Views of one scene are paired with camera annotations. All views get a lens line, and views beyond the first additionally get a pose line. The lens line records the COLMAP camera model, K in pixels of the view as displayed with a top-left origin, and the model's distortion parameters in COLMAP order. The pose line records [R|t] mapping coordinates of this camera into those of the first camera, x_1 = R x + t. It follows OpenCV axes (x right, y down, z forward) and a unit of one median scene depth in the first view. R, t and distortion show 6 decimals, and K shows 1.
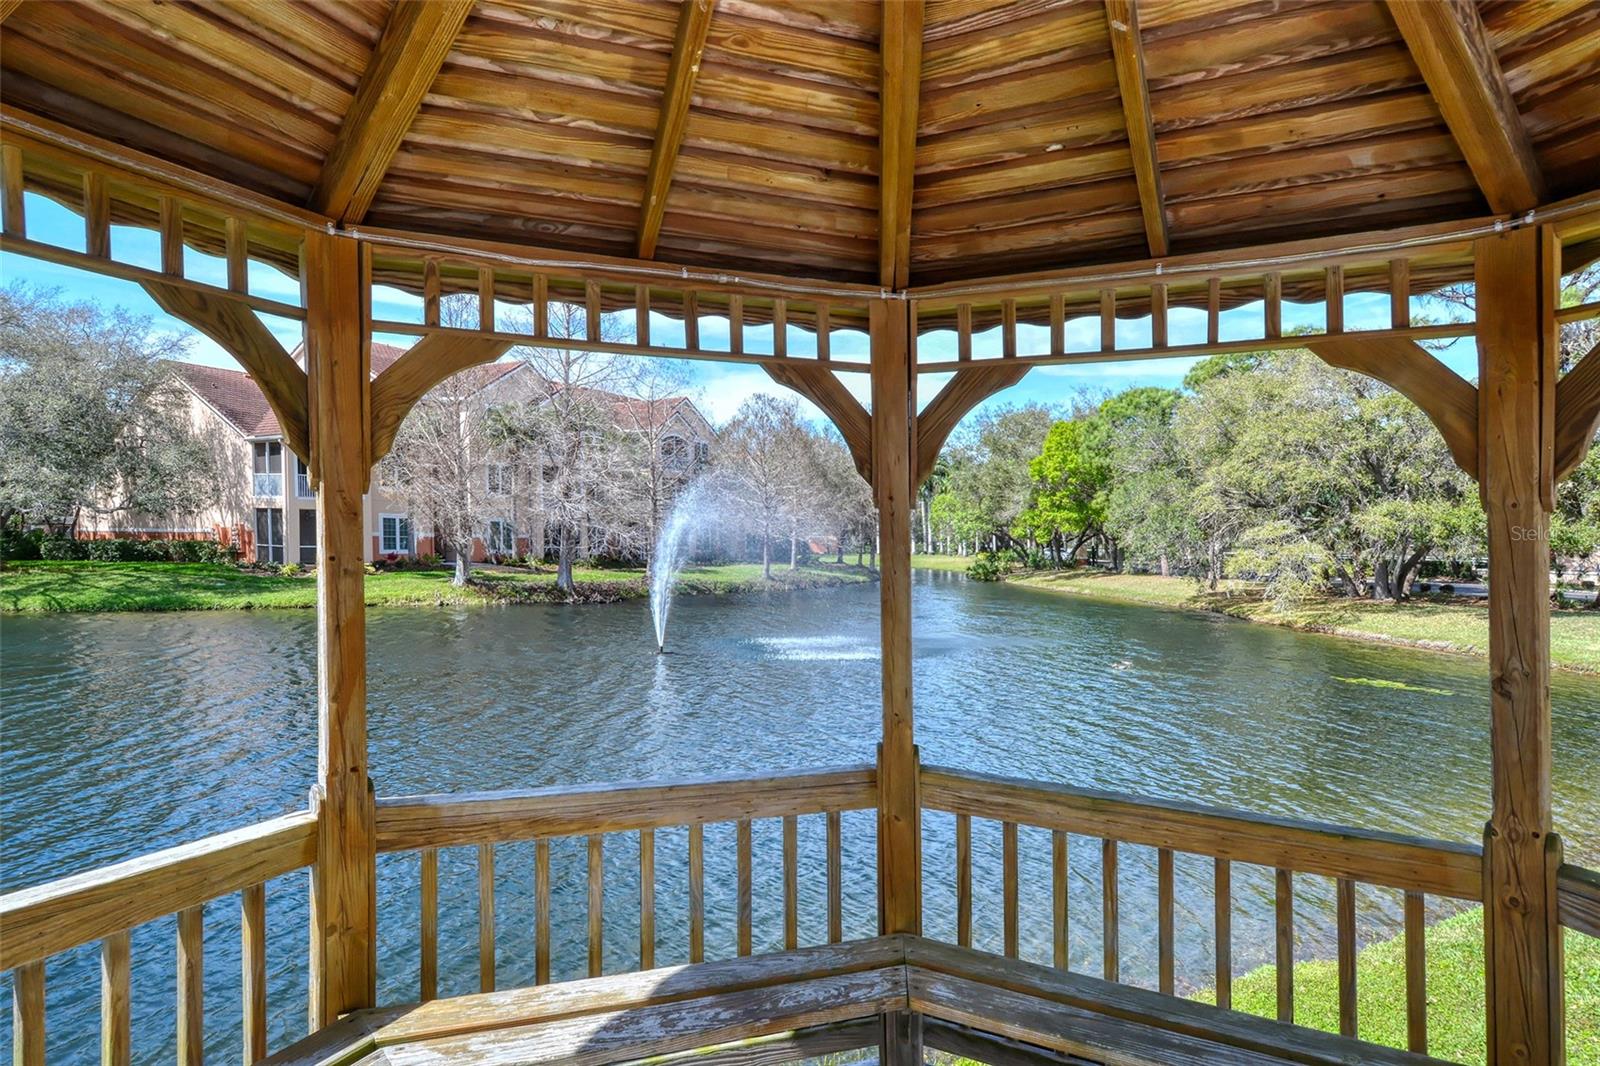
lens RADIAL K [[858.0, 0, 850.3], [0, 858.0, 545.8], [0, 0, 1]] dist [0.000557, -0.000828]
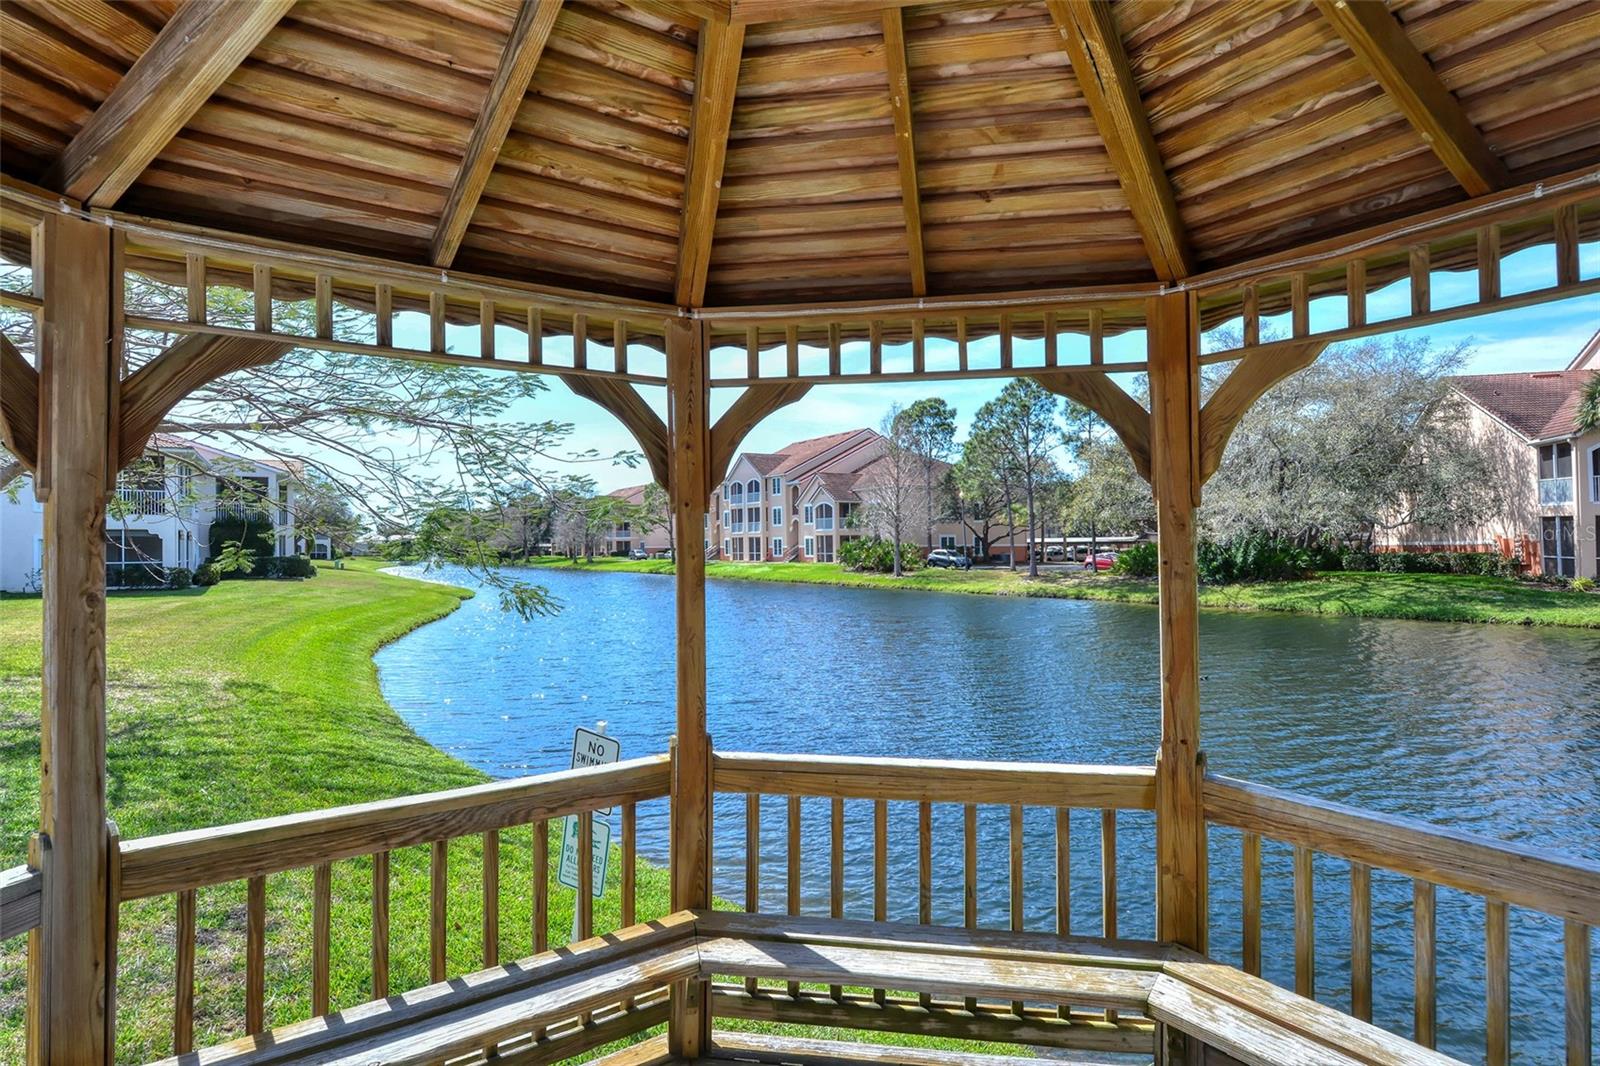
lens RADIAL K [[848.4, 0, 798.0], [0, 848.4, 565.8], [0, 0, 1]] dist [0.000587, -0.000360]
pose [[0.265192, 0.006078, -0.964176, 0.406131], [0.005209, 0.999957, 0.007736, 0.006687], [0.964182, -0.007074, 0.265149, 0.181470]]
